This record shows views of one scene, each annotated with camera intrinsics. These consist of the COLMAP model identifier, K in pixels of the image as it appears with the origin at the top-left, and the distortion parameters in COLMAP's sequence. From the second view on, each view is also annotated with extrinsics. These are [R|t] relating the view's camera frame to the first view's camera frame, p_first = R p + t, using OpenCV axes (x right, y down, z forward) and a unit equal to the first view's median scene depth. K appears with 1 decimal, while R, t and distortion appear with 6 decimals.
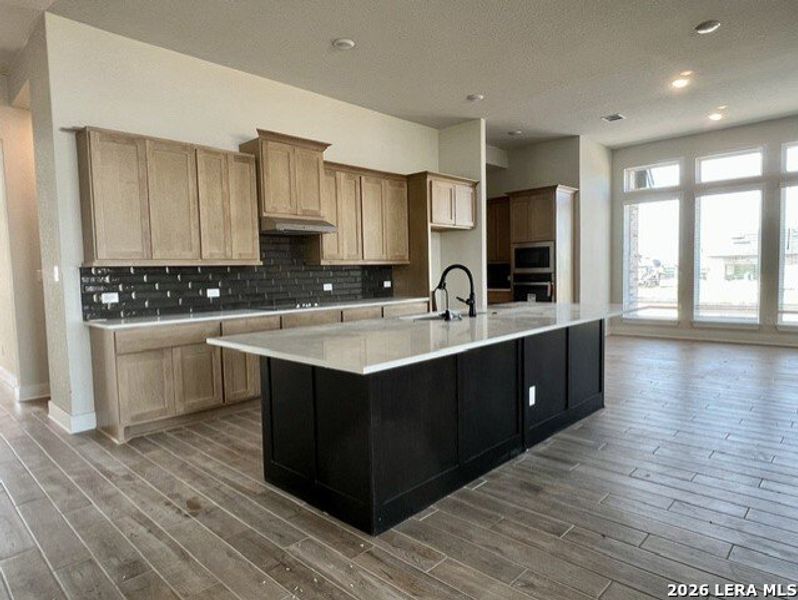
lens RADIAL K [[483.1, 0, 399.0], [0, 483.1, 300.0], [0, 0, 1]] dist [-0.000340, -0.001406]
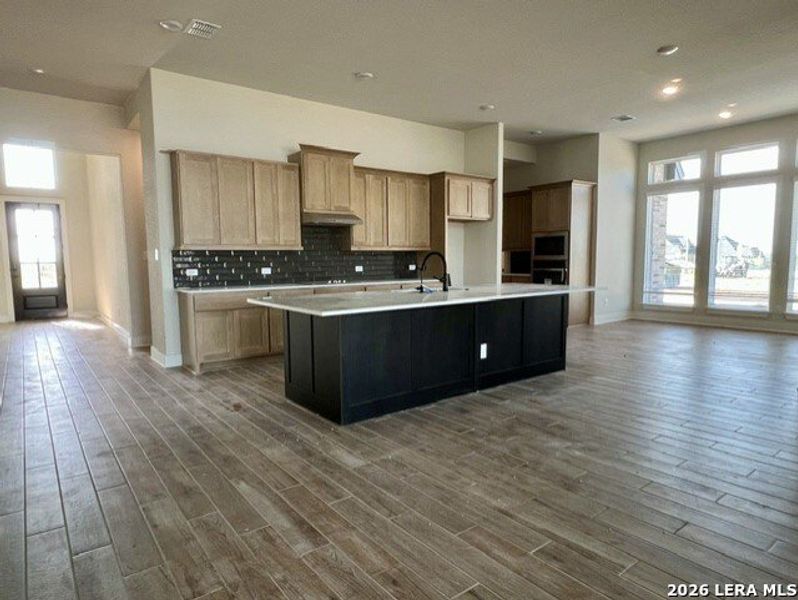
lens RADIAL K [[483.1, 0, 399.0], [0, 483.1, 300.0], [0, 0, 1]] dist [-0.000340, -0.001406]
pose [[0.988272, 0.027495, -0.150205, 0.168526], [-0.022996, 0.999236, 0.031609, 0.014632], [0.150959, -0.027784, 0.988149, -0.238990]]
